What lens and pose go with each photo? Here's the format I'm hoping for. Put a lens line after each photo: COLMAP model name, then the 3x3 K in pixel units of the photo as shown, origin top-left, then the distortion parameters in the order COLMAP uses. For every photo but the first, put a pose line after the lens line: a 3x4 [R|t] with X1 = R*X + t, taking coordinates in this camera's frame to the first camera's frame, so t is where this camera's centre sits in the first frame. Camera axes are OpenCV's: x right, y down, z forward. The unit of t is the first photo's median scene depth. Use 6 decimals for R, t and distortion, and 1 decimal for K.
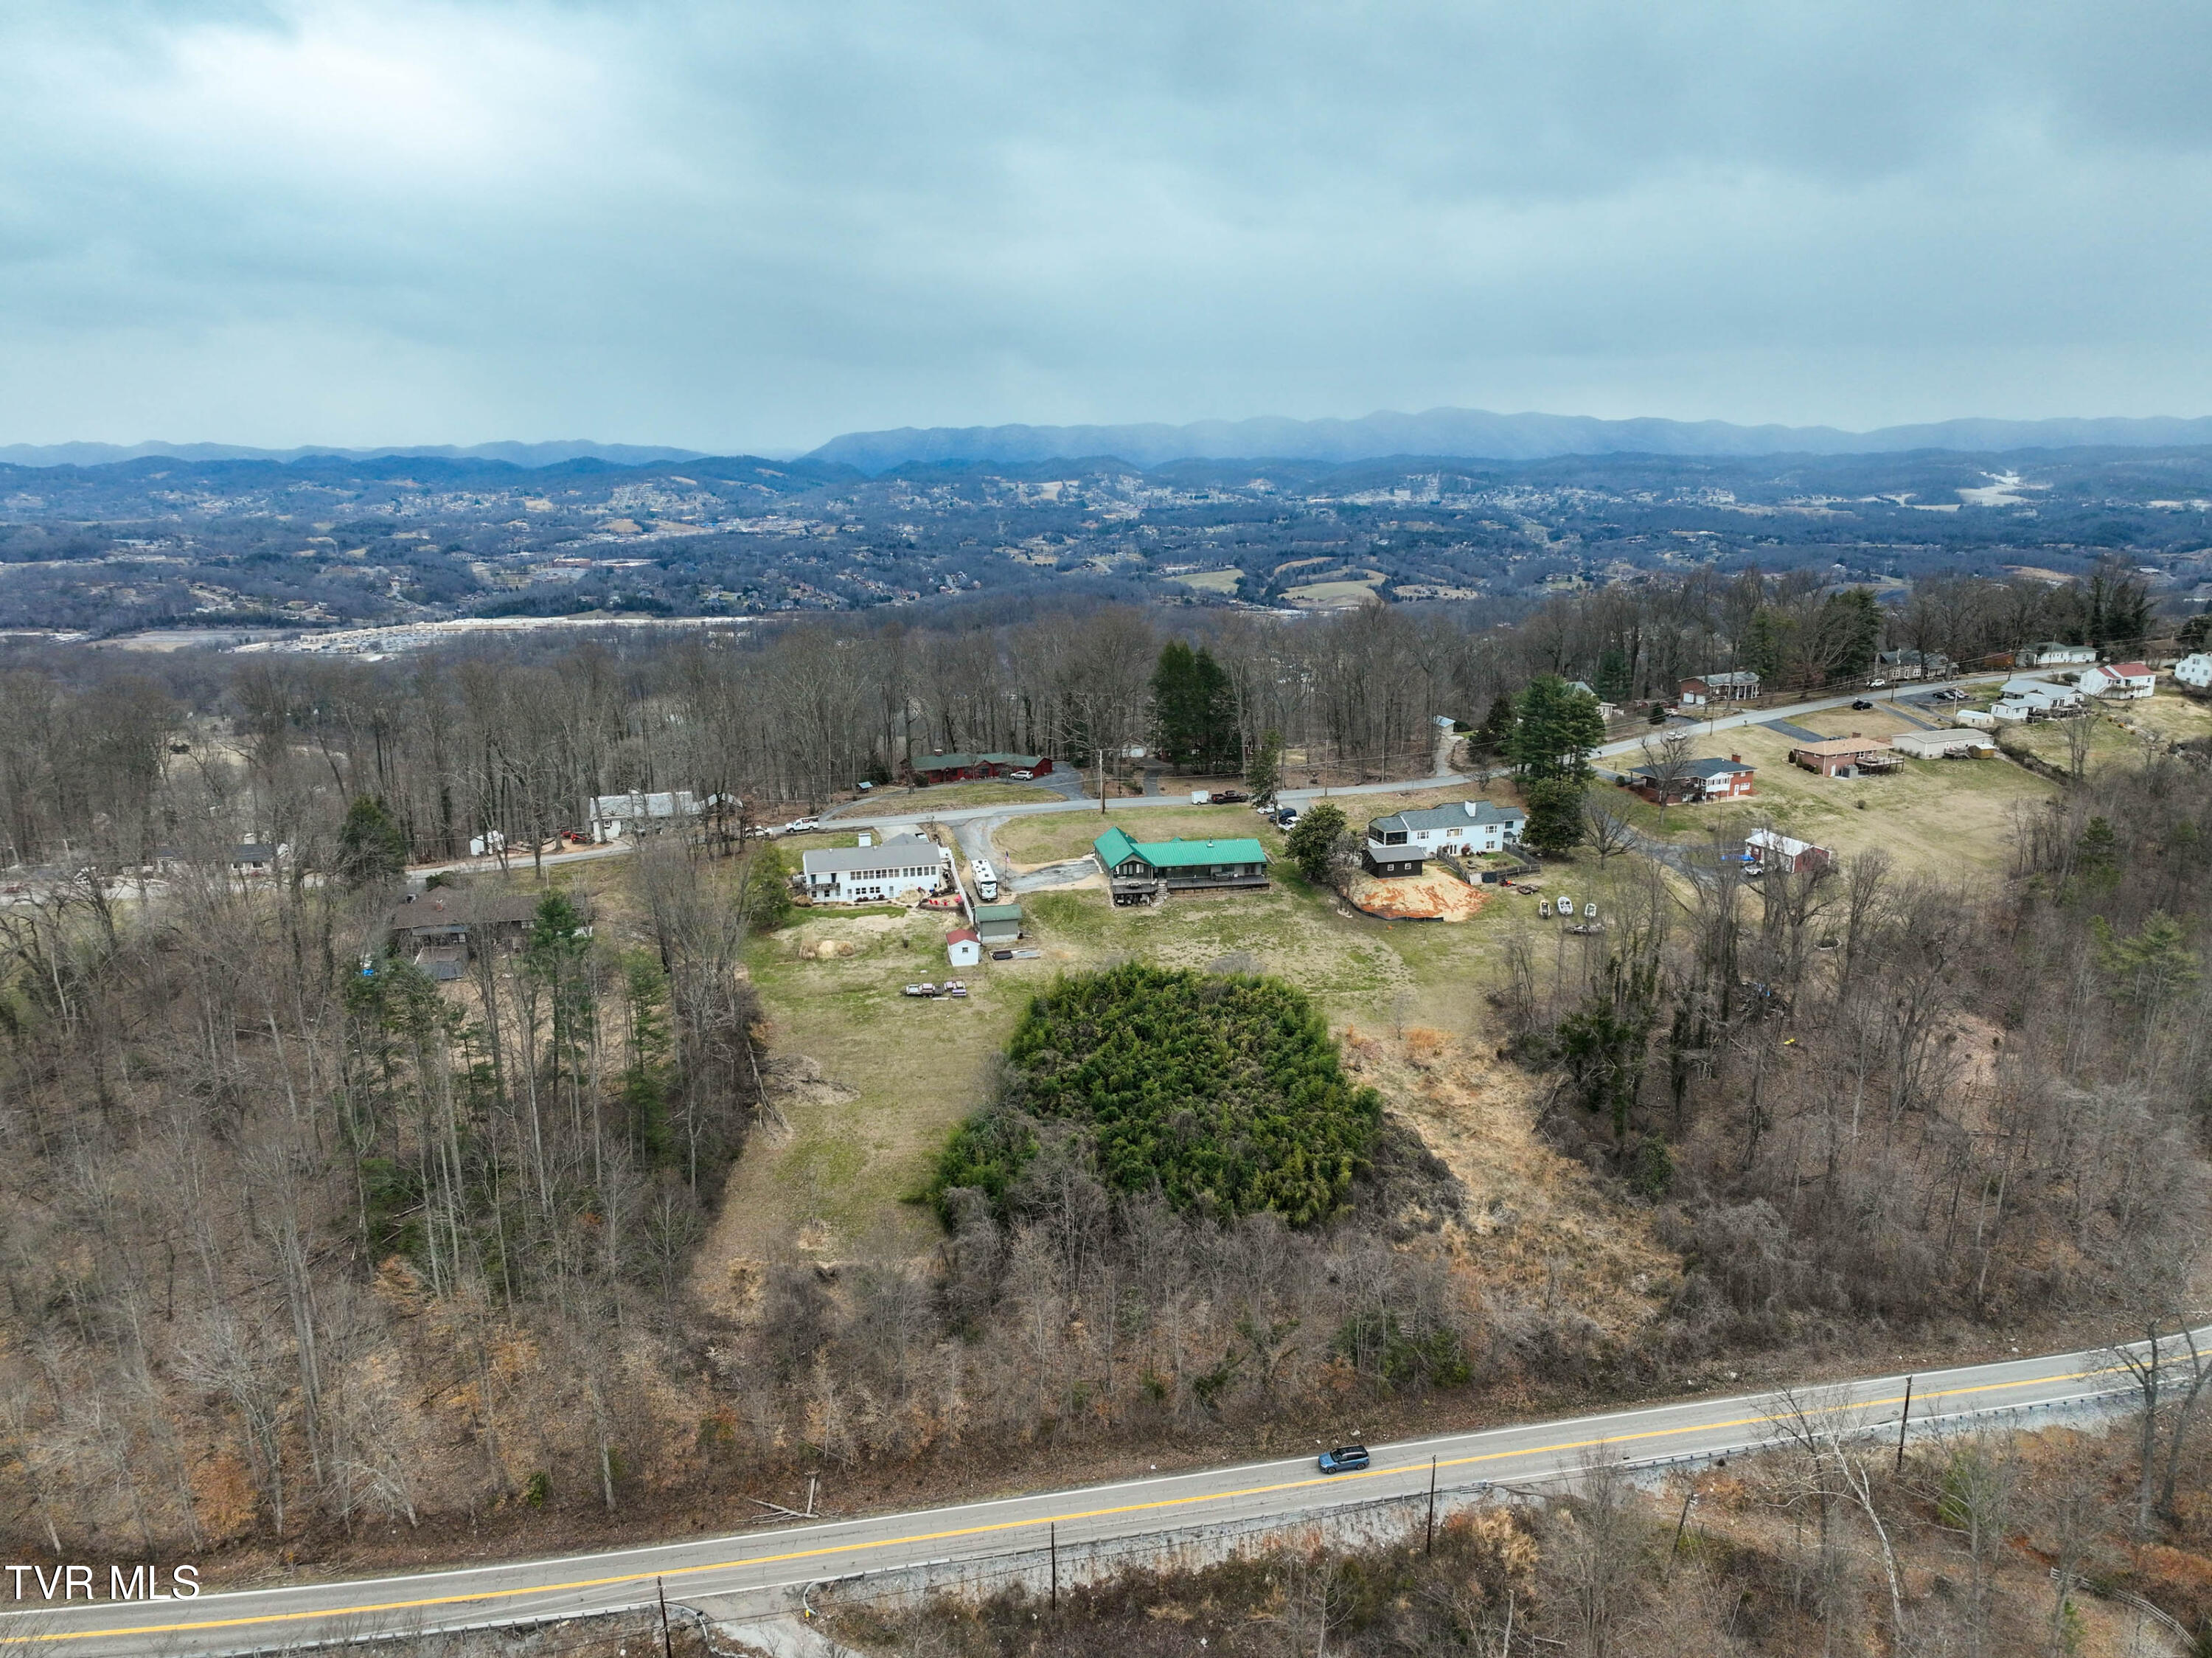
lens RADIAL K [[1551.5, 0, 1114.2], [0, 1551.5, 822.1], [0, 0, 1]] dist [0.008564, 0.000487]
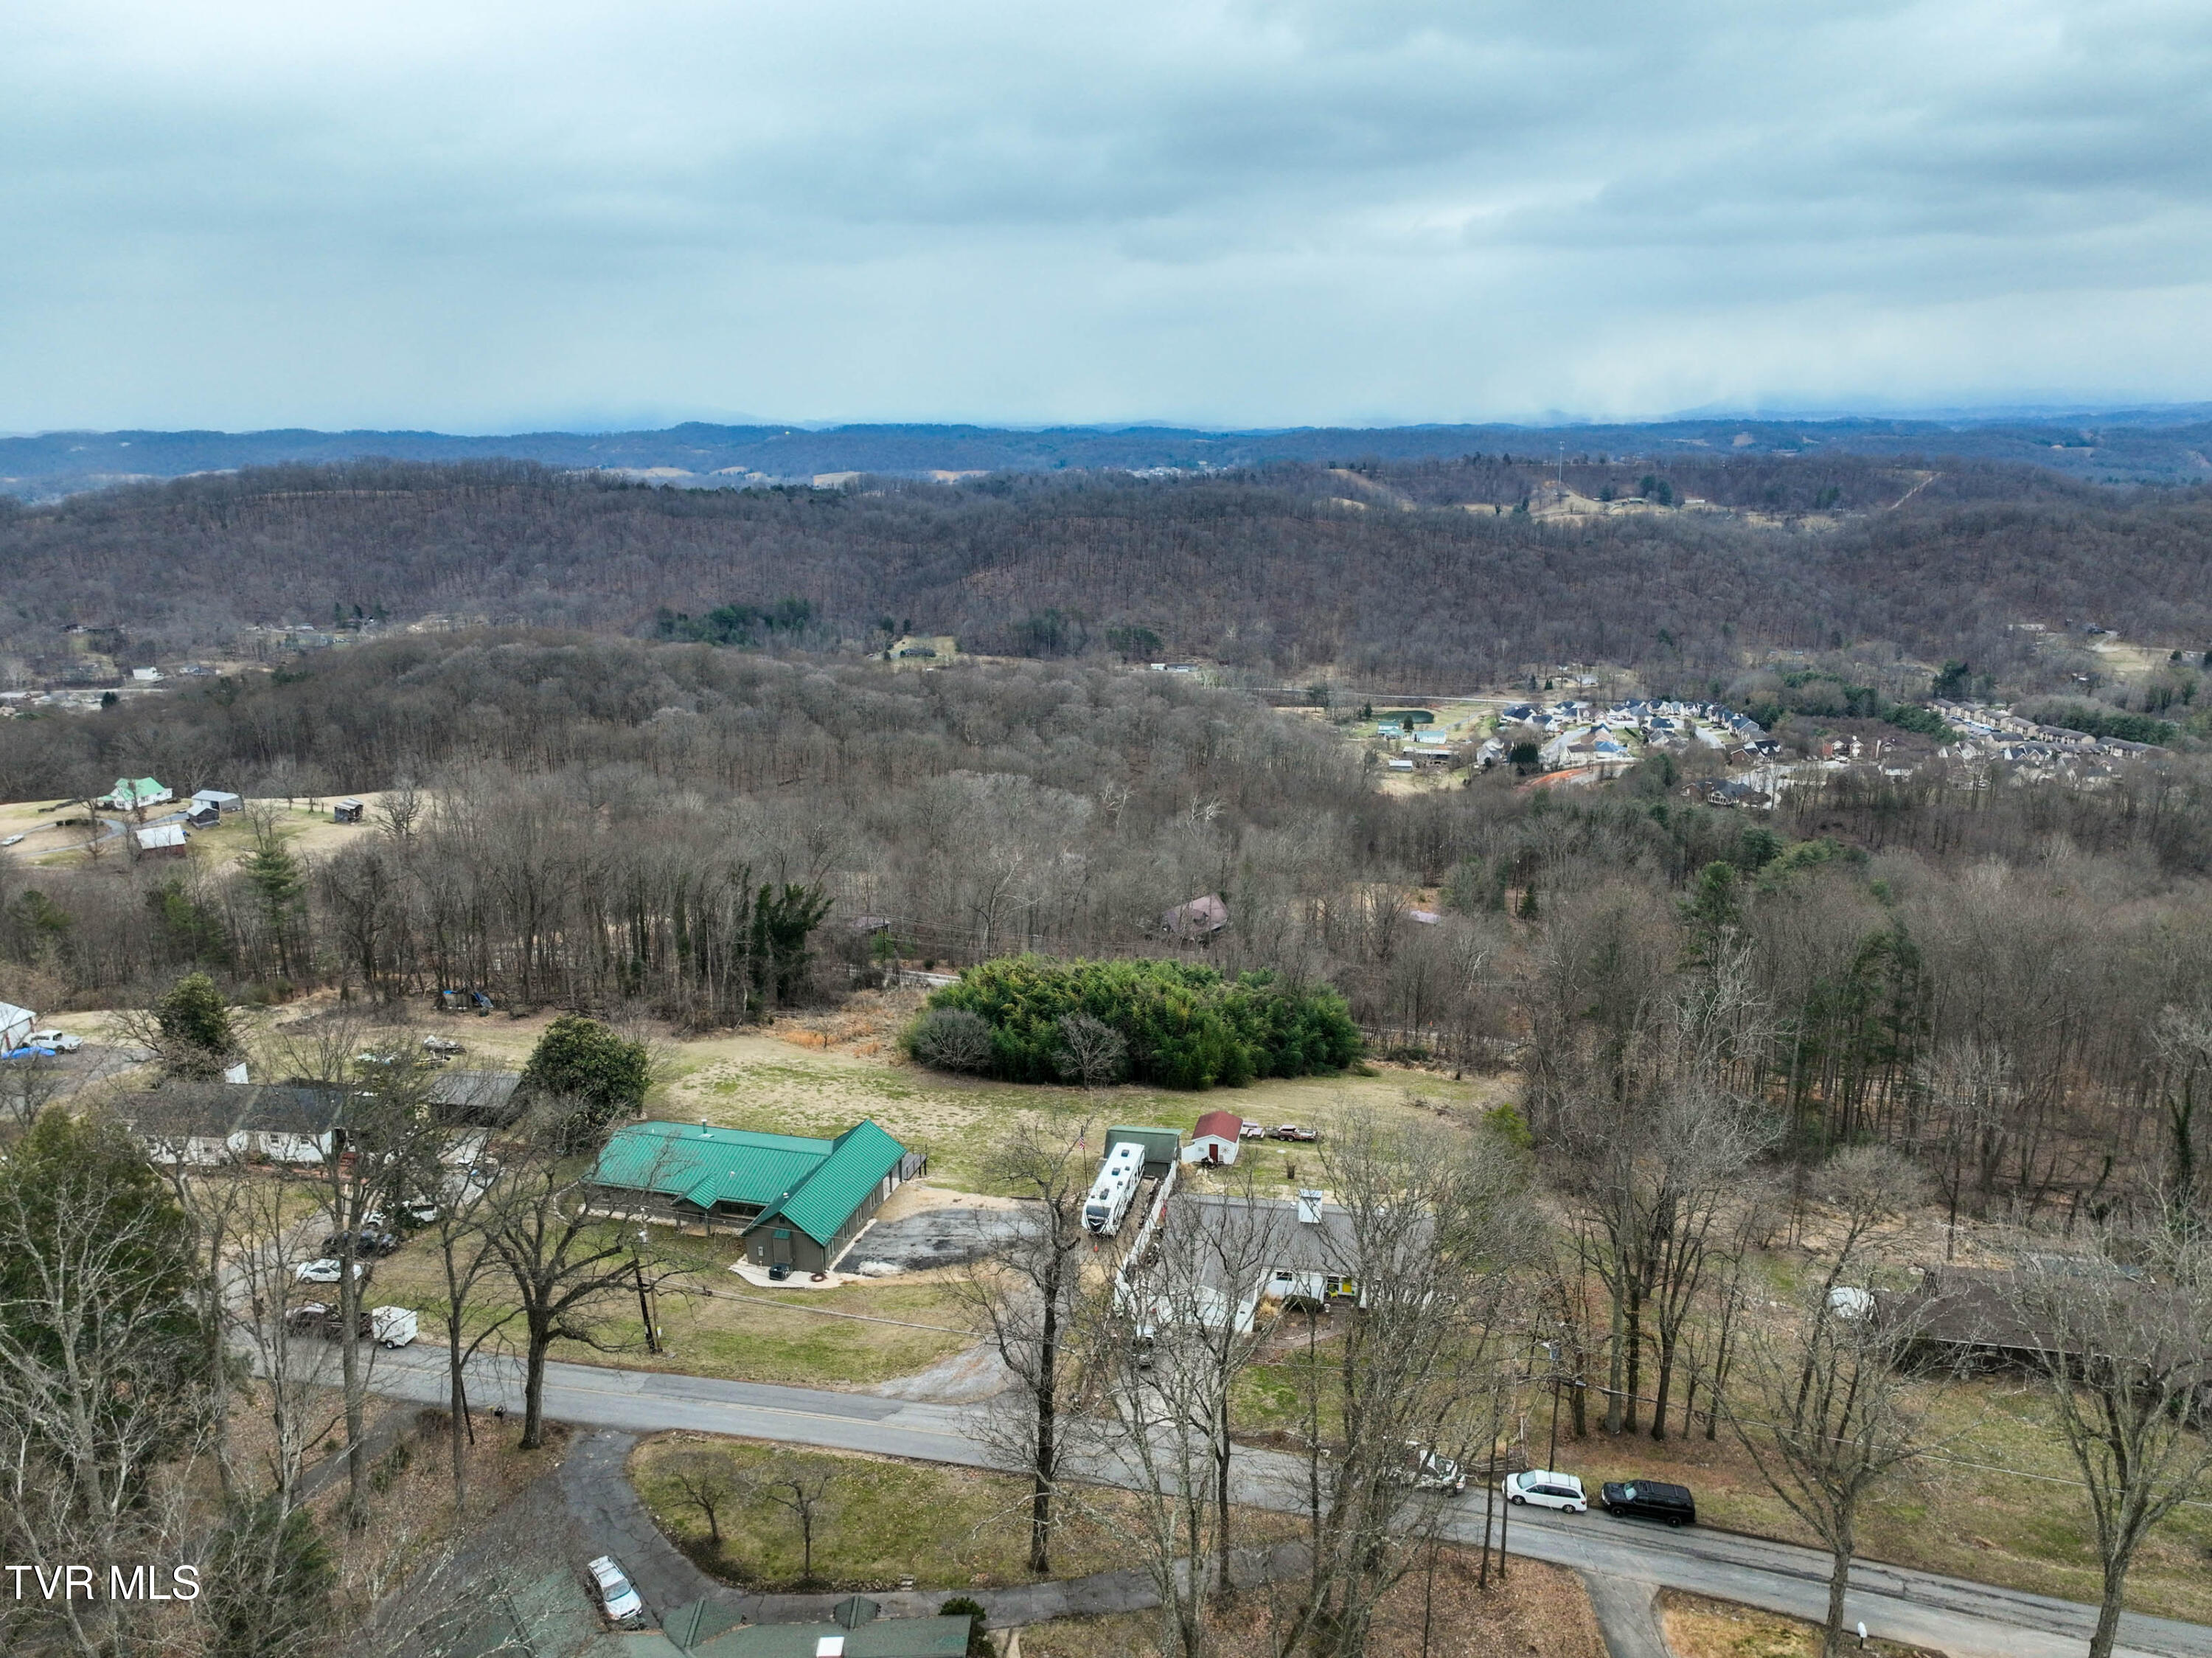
lens RADIAL K [[1551.5, 0, 1114.2], [0, 1551.5, 822.1], [0, 0, 1]] dist [0.008564, 0.000487]
pose [[-0.906295, -0.093994, 0.412062, -0.286102], [0.110657, 0.888177, 0.445978, -0.313484], [-0.407903, 0.449785, -0.794549, 1.313721]]
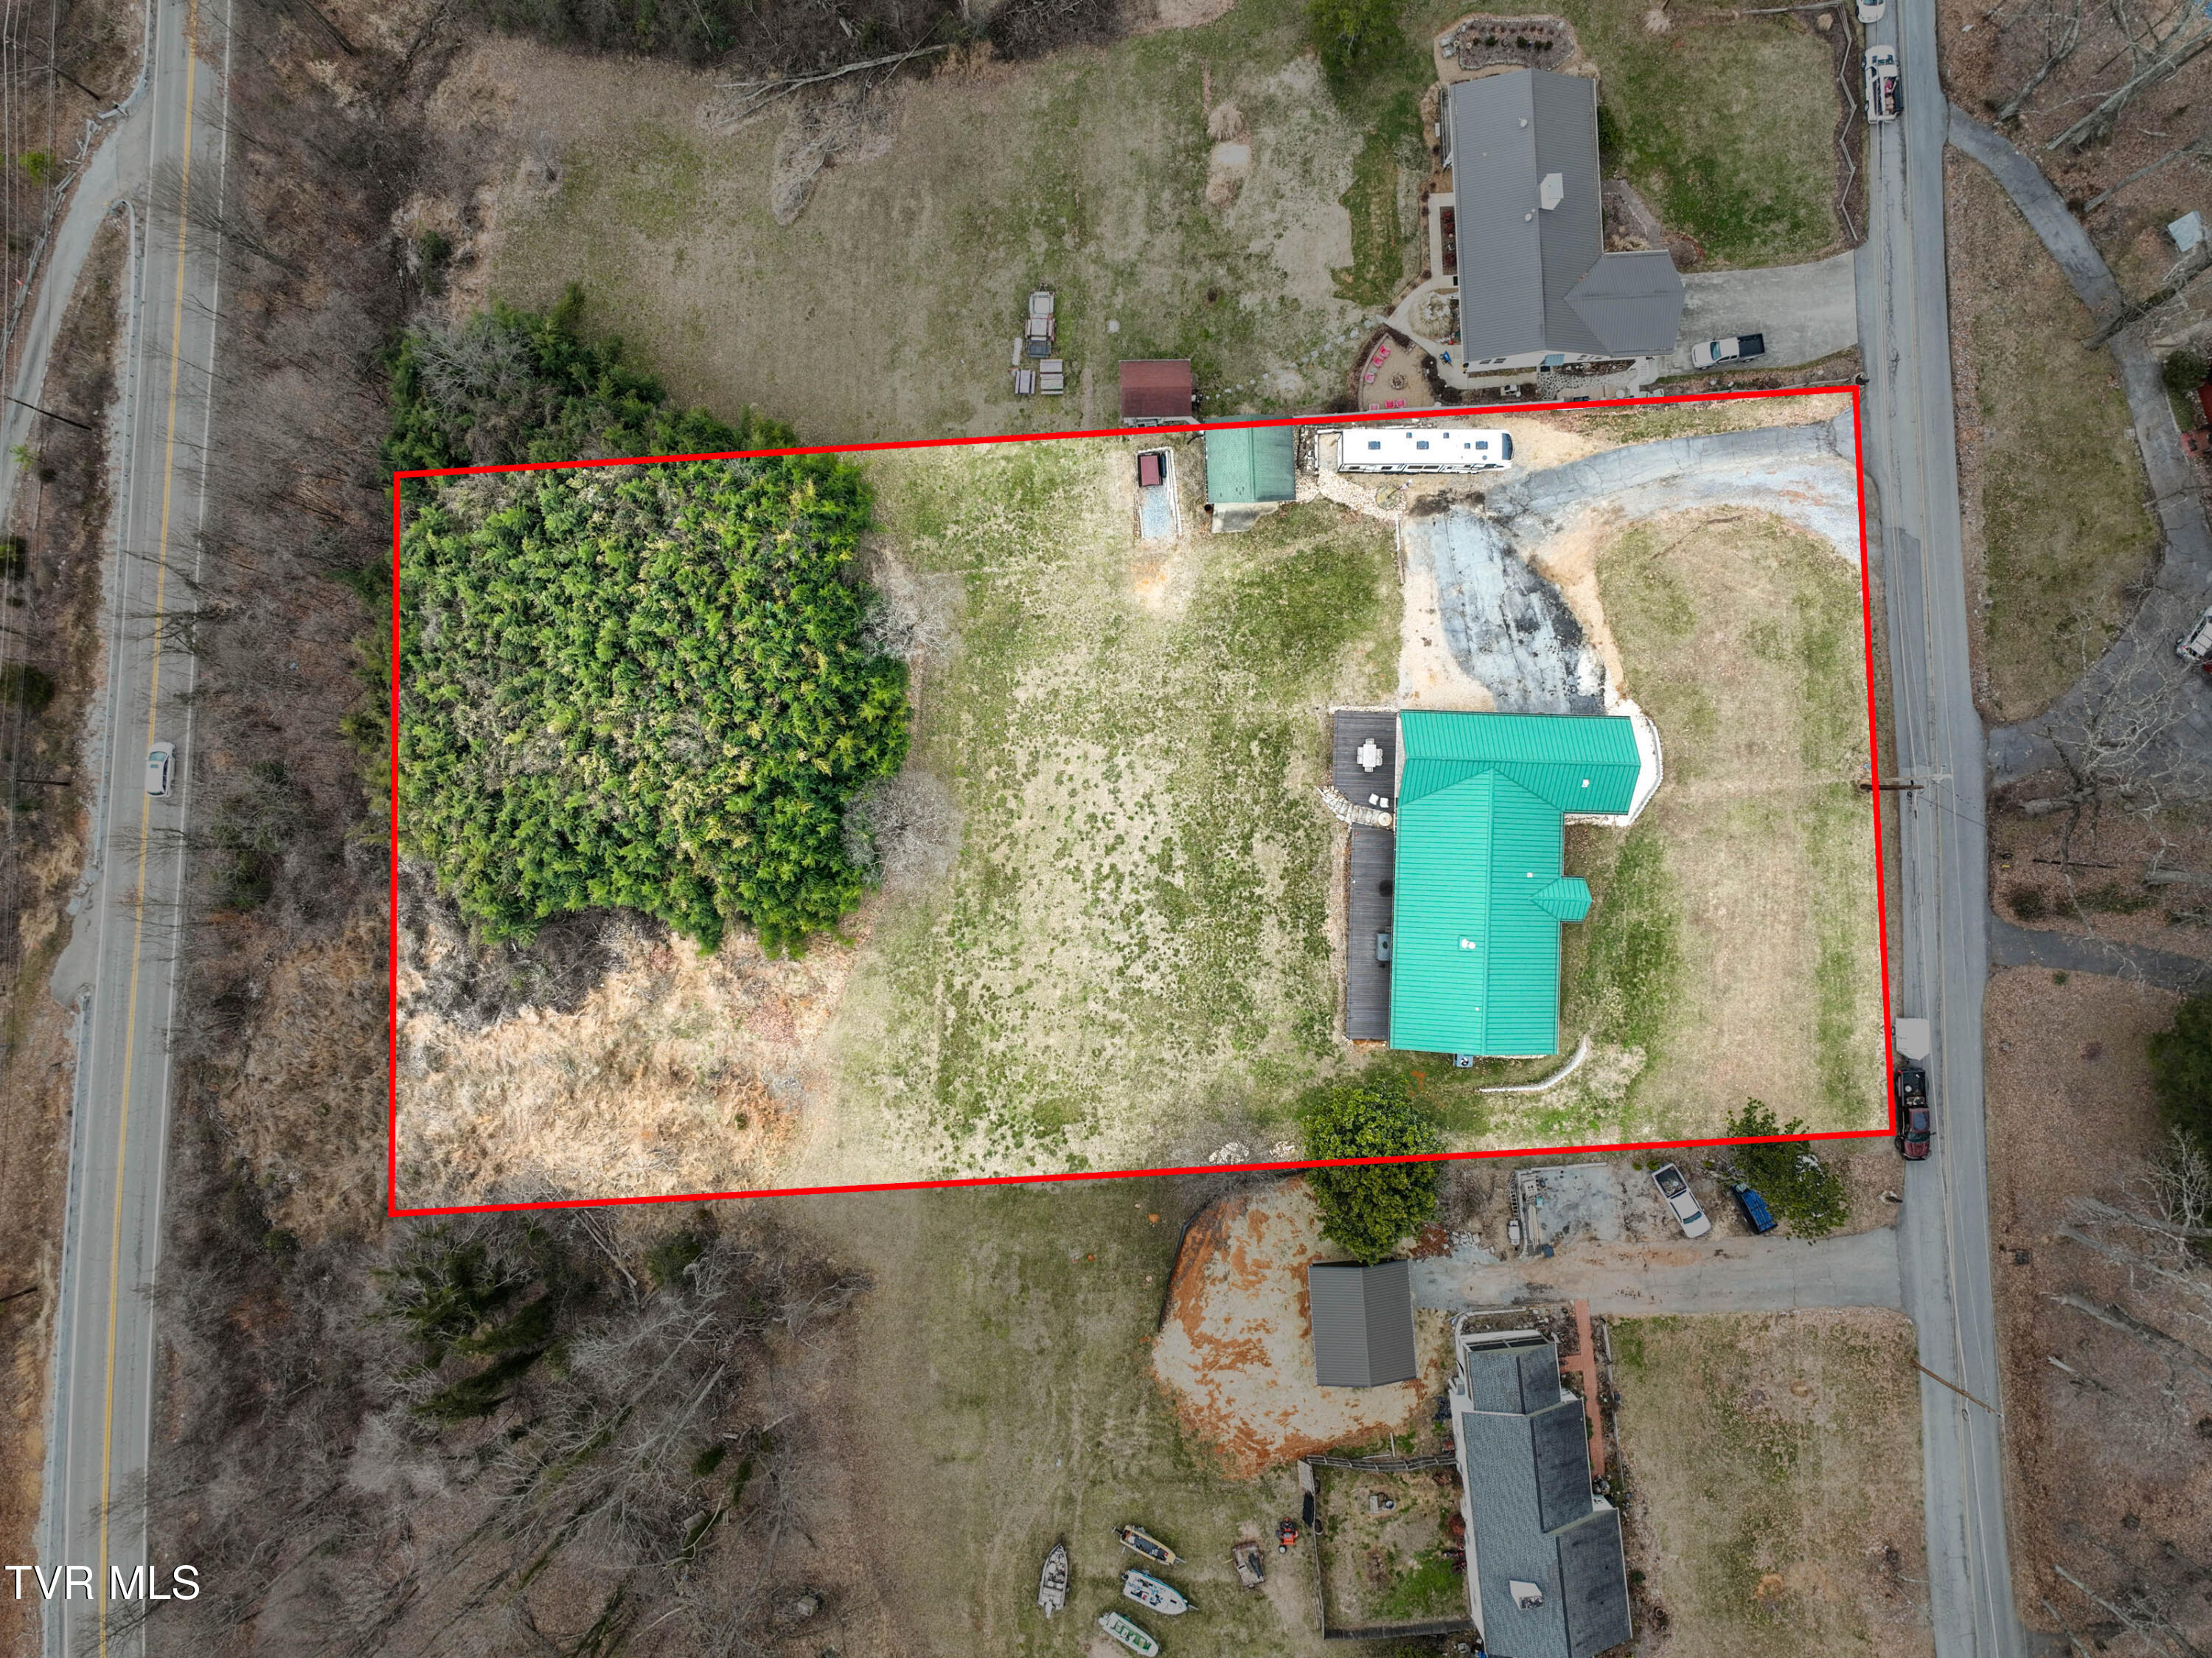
lens RADIAL K [[1549.5, 0, 1116.2], [0, 1549.5, 825.2], [0, 0, 1]] dist [0.004892, 0.005857]
pose [[-0.202720, 0.979141, -0.013671, 0.054239], [-0.248470, -0.037929, 0.967897, -0.394537], [0.947189, 0.199609, 0.250976, 0.769146]]
